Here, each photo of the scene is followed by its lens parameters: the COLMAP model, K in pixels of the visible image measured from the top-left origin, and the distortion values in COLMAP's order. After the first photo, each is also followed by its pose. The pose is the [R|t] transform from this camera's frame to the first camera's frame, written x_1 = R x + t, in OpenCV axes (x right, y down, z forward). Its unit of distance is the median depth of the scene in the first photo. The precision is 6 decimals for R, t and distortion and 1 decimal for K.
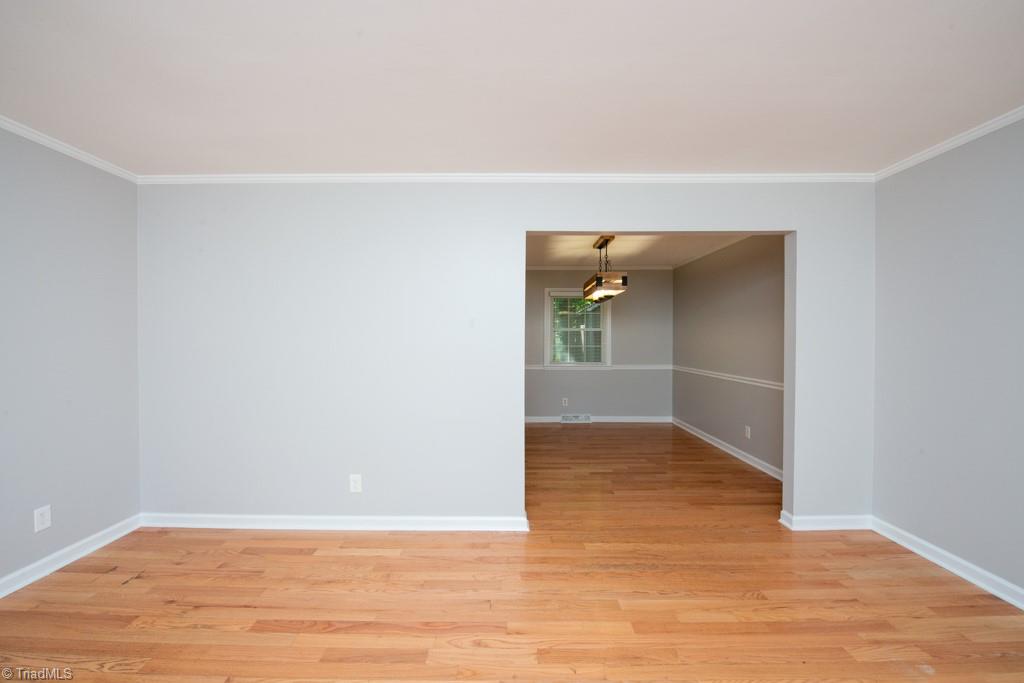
lens RADIAL K [[406.4, 0, 510.1], [0, 406.4, 341.3], [0, 0, 1]] dist [-0.019482, -0.002015]
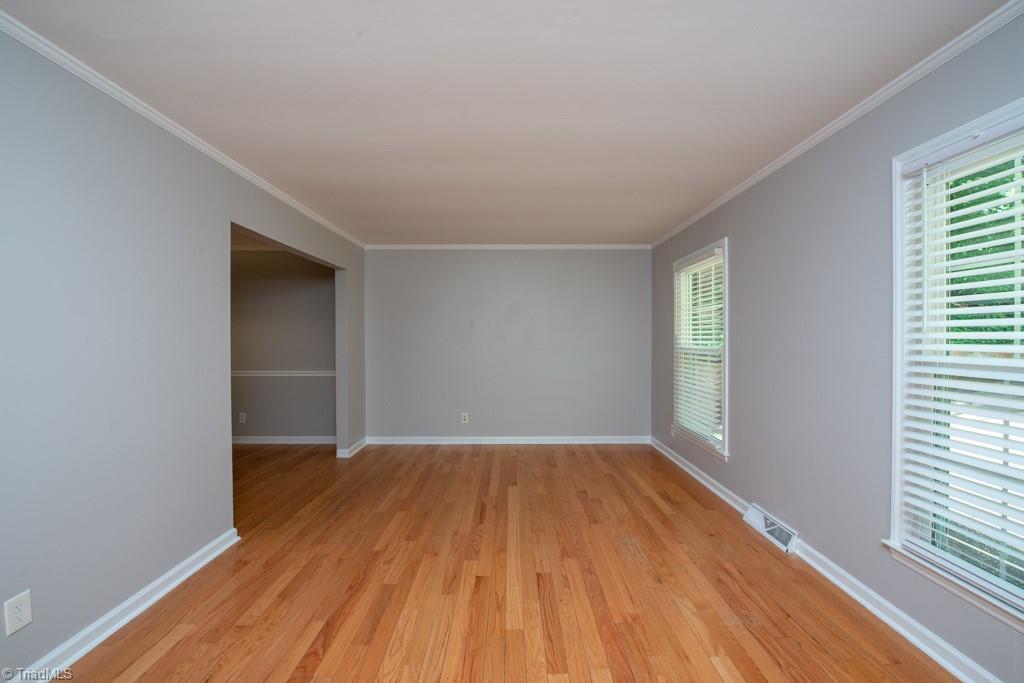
lens RADIAL K [[406.4, 0, 513.6], [0, 406.4, 341.4], [0, 0, 1]] dist [-0.019482, -0.002015]
pose [[-0.018568, -0.007049, 0.999803, -0.884410], [0.007696, 0.999945, 0.007193, 0.003409], [-0.999798, 0.007828, -0.018513, 0.366613]]
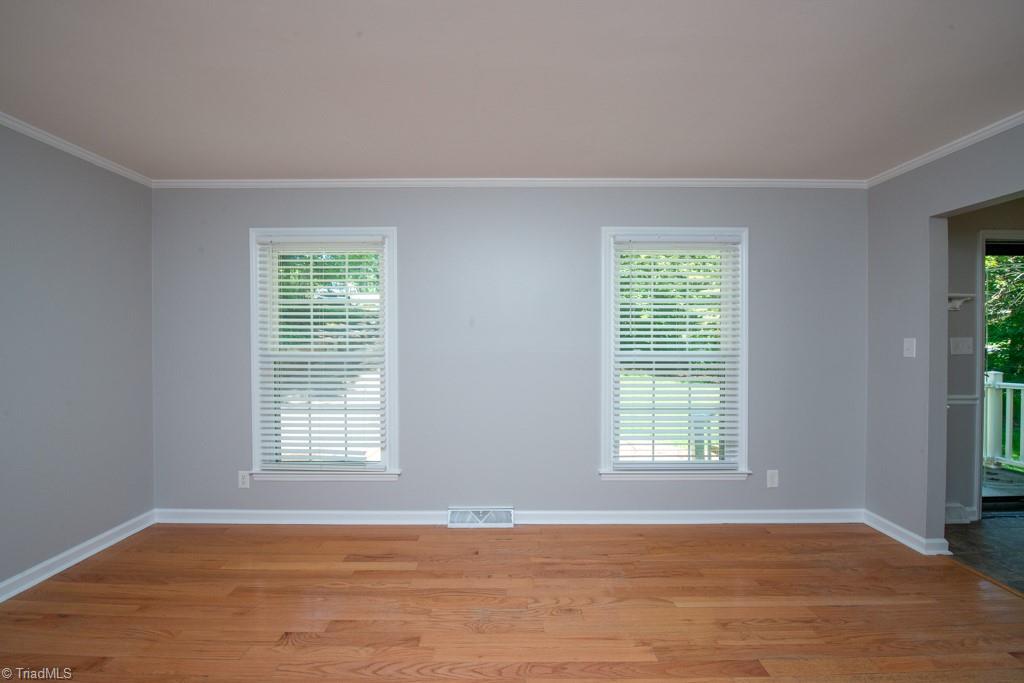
lens RADIAL K [[406.4, 0, 508.7], [0, 406.4, 340.4], [0, 0, 1]] dist [-0.019482, -0.002015]
pose [[-0.999912, 0.003663, -0.012720, -0.013498], [0.003528, 0.999937, 0.010686, -0.005639], [0.012759, 0.010640, -0.999862, 0.766790]]
